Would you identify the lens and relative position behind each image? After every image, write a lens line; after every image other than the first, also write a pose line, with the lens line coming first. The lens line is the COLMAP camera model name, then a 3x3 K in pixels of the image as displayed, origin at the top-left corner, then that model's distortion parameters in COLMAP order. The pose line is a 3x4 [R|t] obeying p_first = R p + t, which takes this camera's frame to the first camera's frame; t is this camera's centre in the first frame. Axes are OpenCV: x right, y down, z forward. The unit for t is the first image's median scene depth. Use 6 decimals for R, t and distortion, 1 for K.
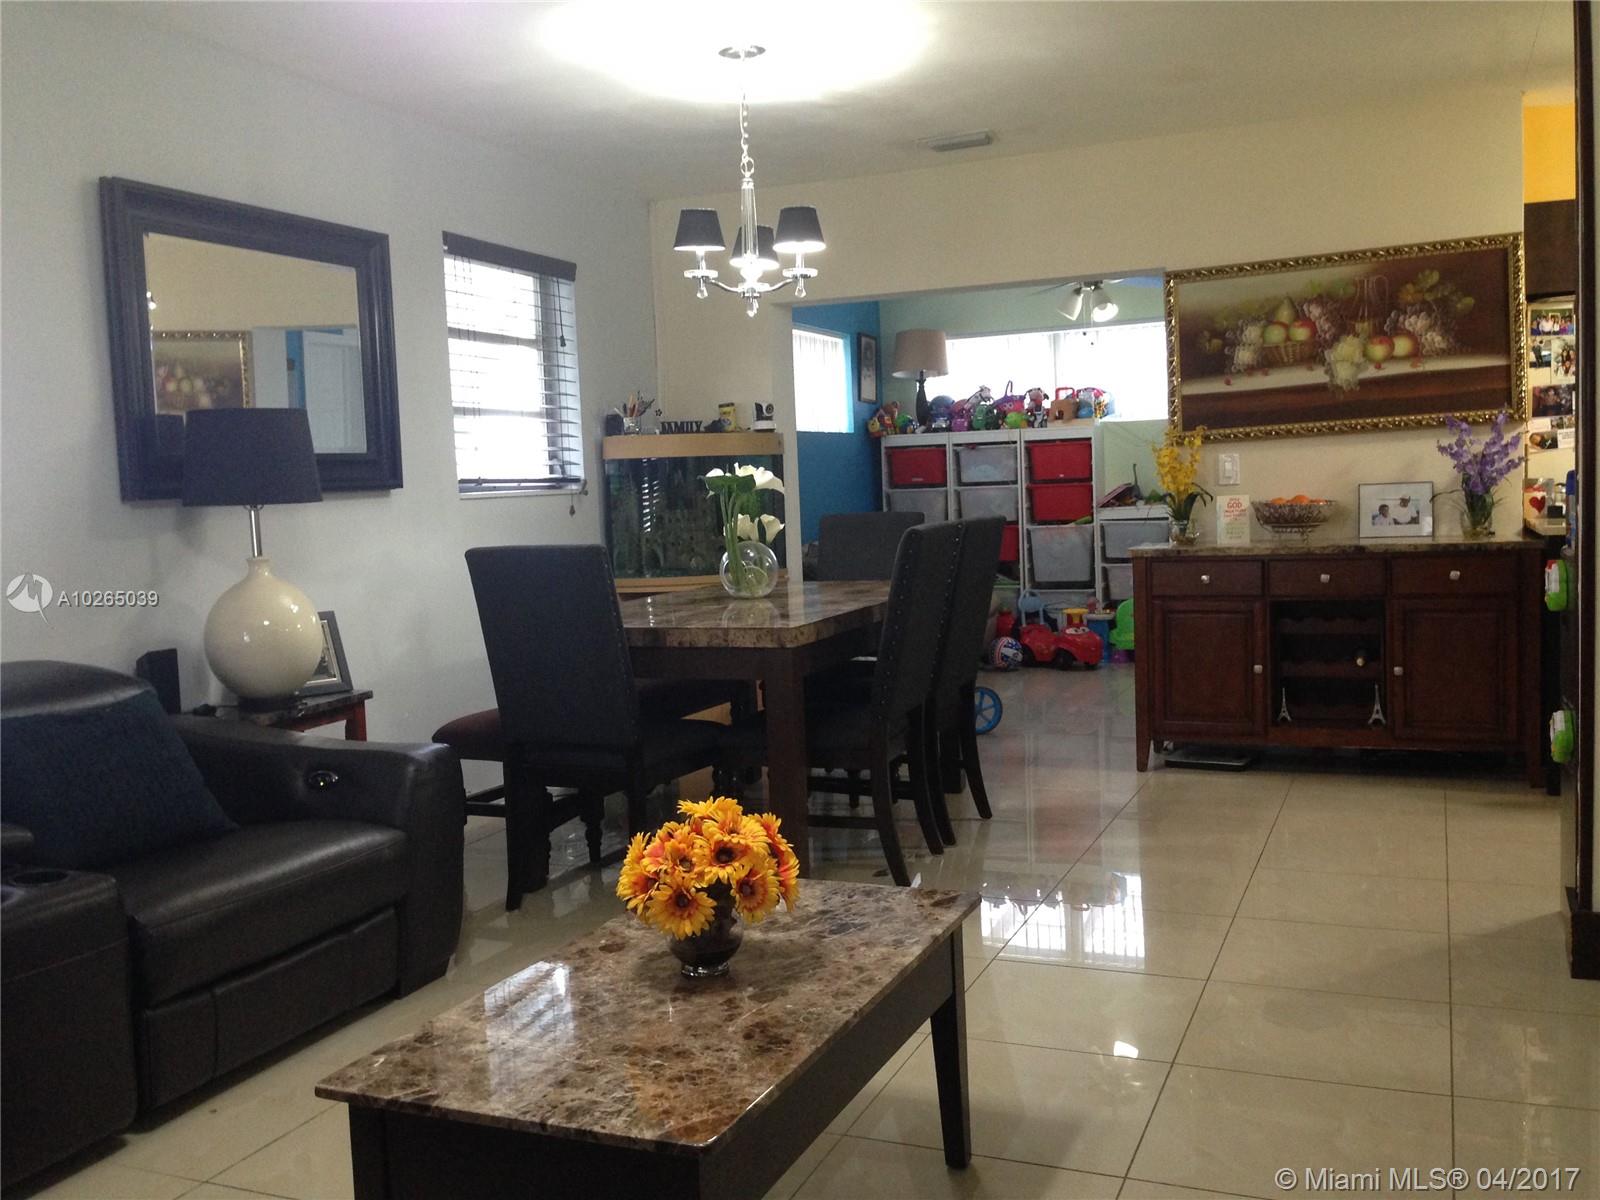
lens RADIAL K [[1484.7, 0, 808.0], [0, 1484.7, 597.1], [0, 0, 1]] dist [0.062457, -0.006466]
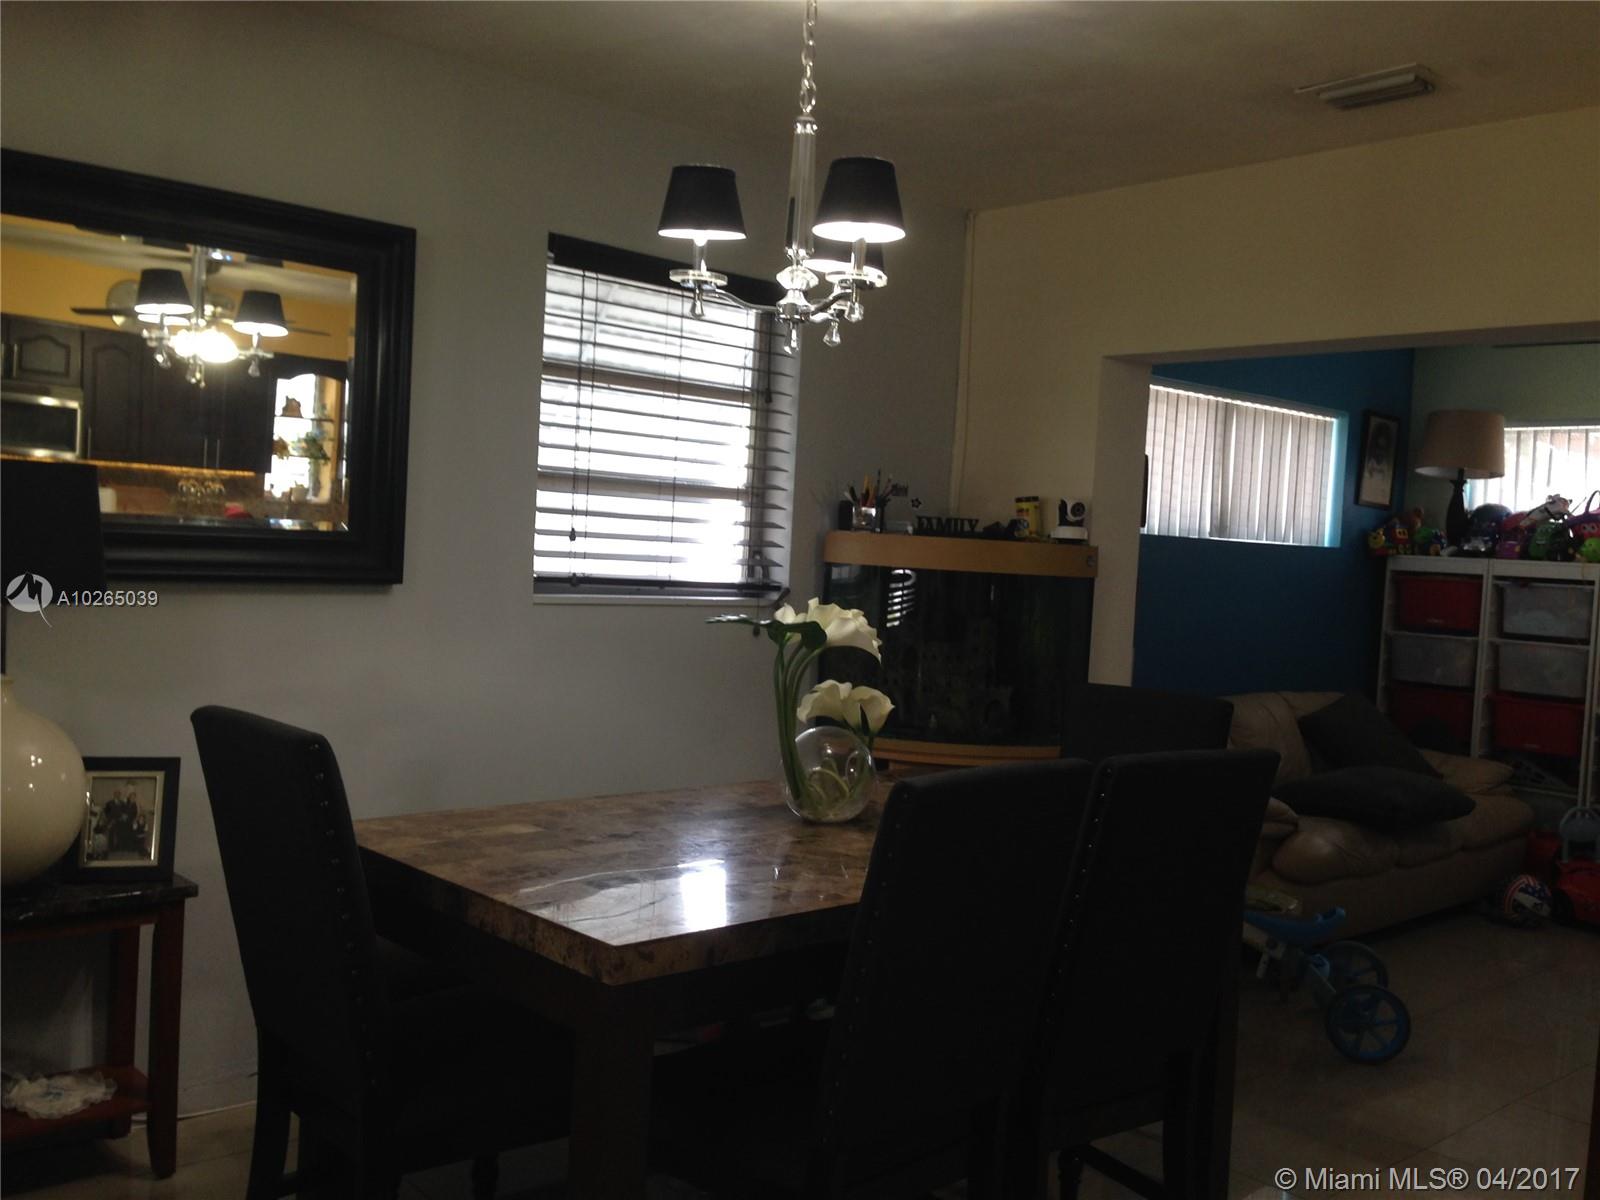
lens RADIAL K [[1483.6, 0, 809.6], [0, 1483.6, 596.3], [0, 0, 1]] dist [0.132437, -0.239520]
pose [[0.902286, 0.100629, -0.419229, 0.153330], [-0.120763, 0.992444, -0.021691, -0.057826], [0.413879, 0.070198, 0.907621, 0.336136]]
